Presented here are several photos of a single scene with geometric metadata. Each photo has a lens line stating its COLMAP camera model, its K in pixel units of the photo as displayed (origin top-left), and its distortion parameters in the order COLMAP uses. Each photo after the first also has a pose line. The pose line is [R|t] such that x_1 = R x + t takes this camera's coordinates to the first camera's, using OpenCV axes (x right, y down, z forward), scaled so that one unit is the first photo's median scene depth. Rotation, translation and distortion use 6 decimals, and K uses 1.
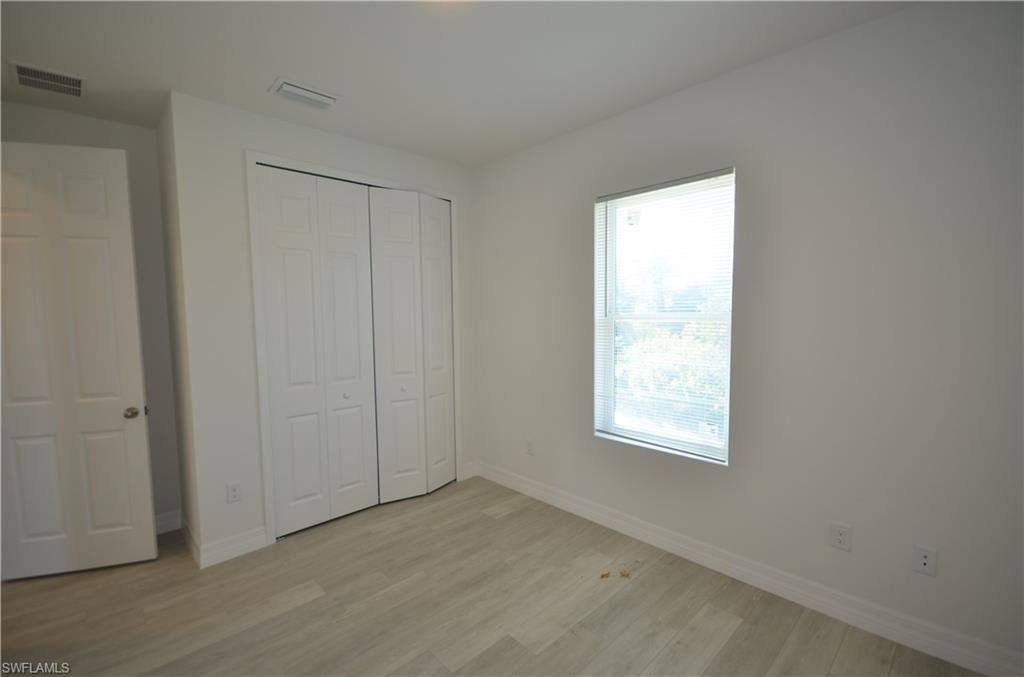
lens RADIAL K [[443.7, 0, 508.2], [0, 443.7, 342.4], [0, 0, 1]] dist [-0.003549, -0.006449]
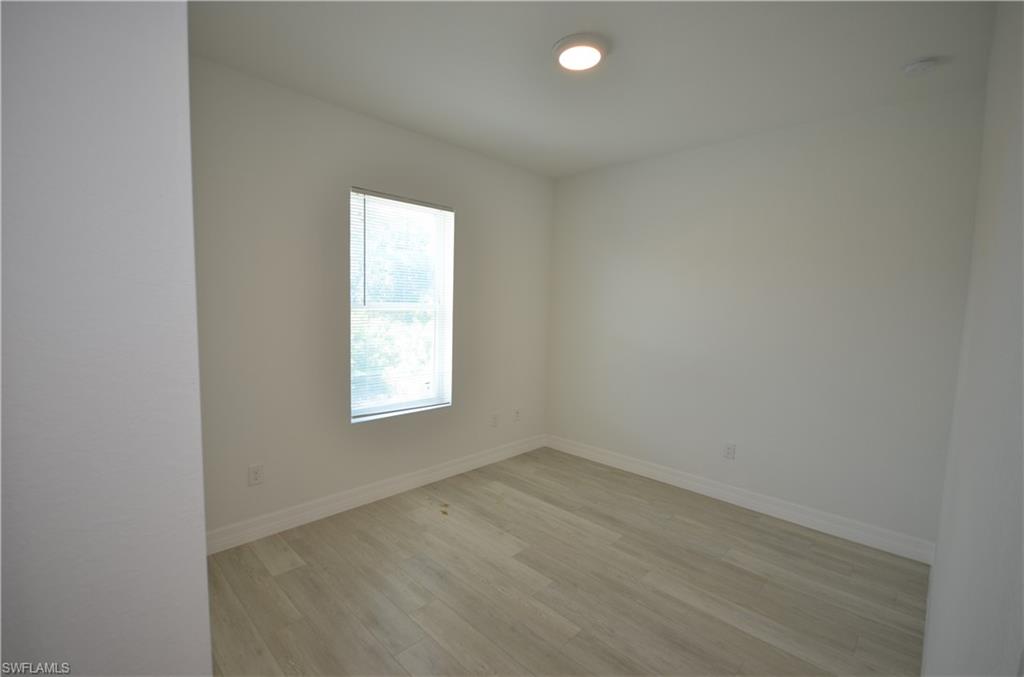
lens RADIAL K [[443.7, 0, 509.1], [0, 443.7, 336.1], [0, 0, 1]] dist [-0.003549, -0.006449]
pose [[-0.033251, -0.064542, 0.997361, -0.943247], [0.040305, 0.997014, 0.065863, -0.044727], [-0.998634, 0.042388, -0.030550, 0.779328]]
